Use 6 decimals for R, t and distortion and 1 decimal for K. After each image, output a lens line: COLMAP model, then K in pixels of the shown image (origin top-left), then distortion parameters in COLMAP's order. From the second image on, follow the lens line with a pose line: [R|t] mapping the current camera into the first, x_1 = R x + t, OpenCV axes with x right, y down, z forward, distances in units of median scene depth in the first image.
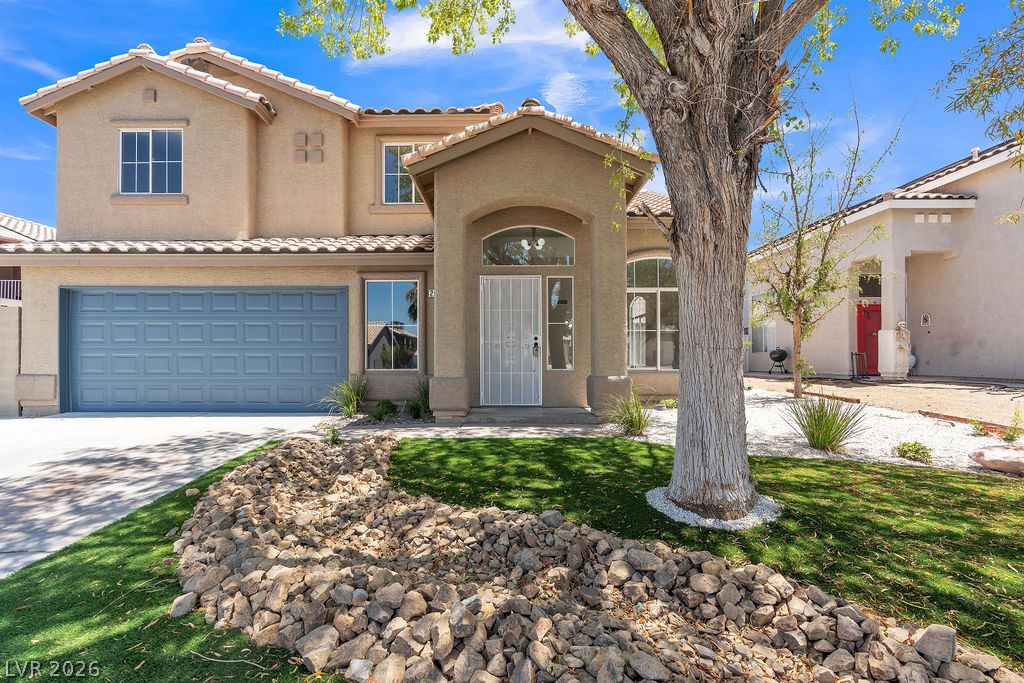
lens RADIAL K [[470.0, 0, 509.7], [0, 470.0, 353.2], [0, 0, 1]] dist [-0.003940, -0.000260]
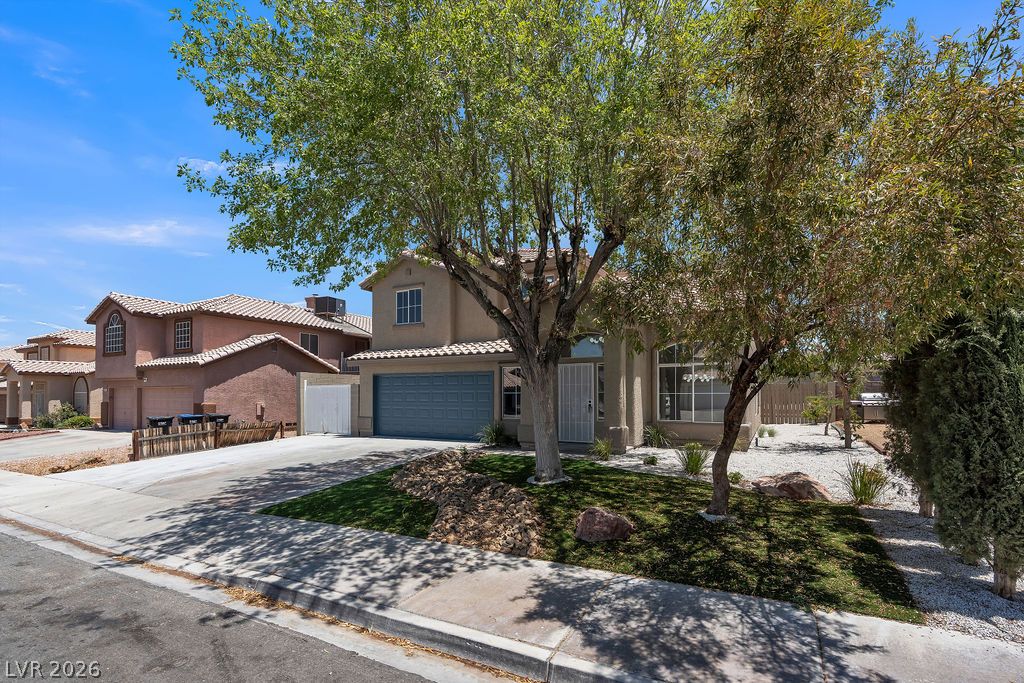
lens RADIAL K [[489.0, 0, 508.5], [0, 489.0, 381.6], [0, 0, 1]] dist [-0.002558, 0.000747]
pose [[0.872047, -0.013703, -0.489230, 0.566575], [0.006134, 0.999835, -0.017071, -0.065397], [0.489383, 0.011886, 0.871988, -0.542502]]
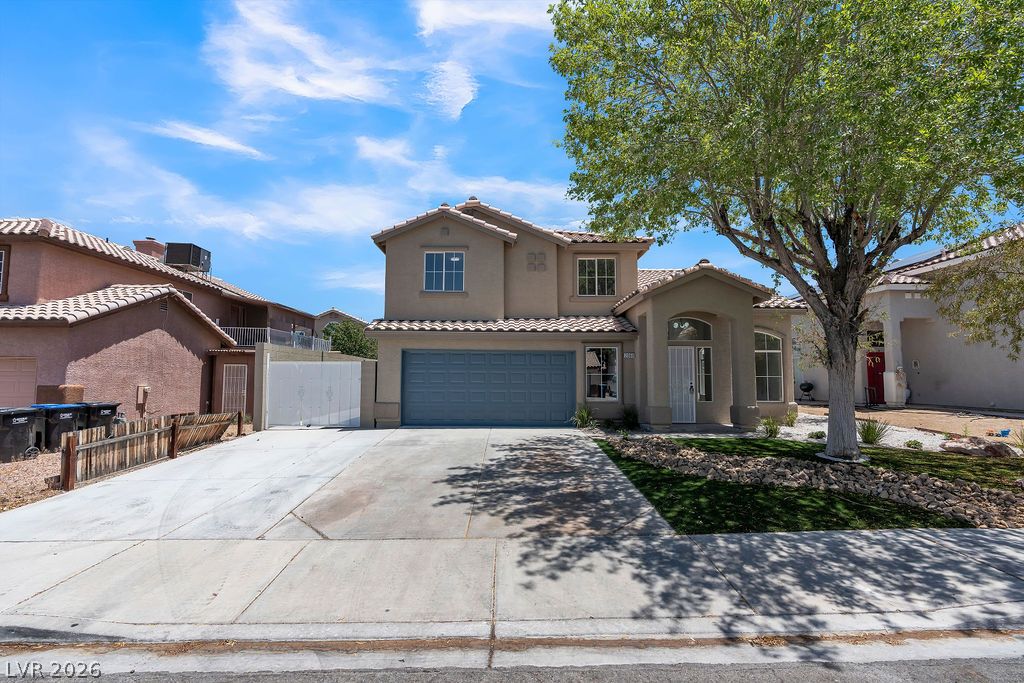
lens RADIAL K [[468.6, 0, 512.0], [0, 468.6, 341.5], [0, 0, 1]] dist [-0.007833, 0.001241]
pose [[0.999904, 0.007619, 0.011614, -0.546359], [-0.006805, 0.997622, -0.068581, -0.054751], [-0.012109, 0.068496, 0.997578, -0.618190]]
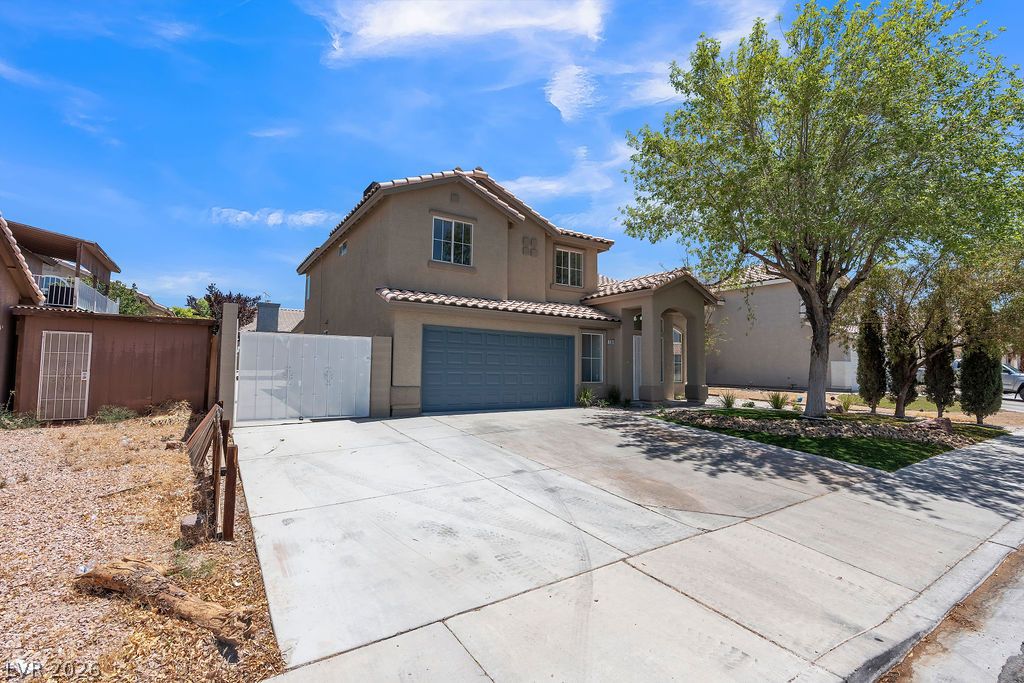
lens RADIAL K [[459.0, 0, 512.0], [0, 459.0, 341.5], [0, 0, 1]] dist [-0.003582, -0.000217]
pose [[0.834267, 0.046383, 0.549406, -1.397492], [-0.024773, 0.998602, -0.046688, -0.030674], [-0.550804, 0.025340, 0.834250, -0.312206]]
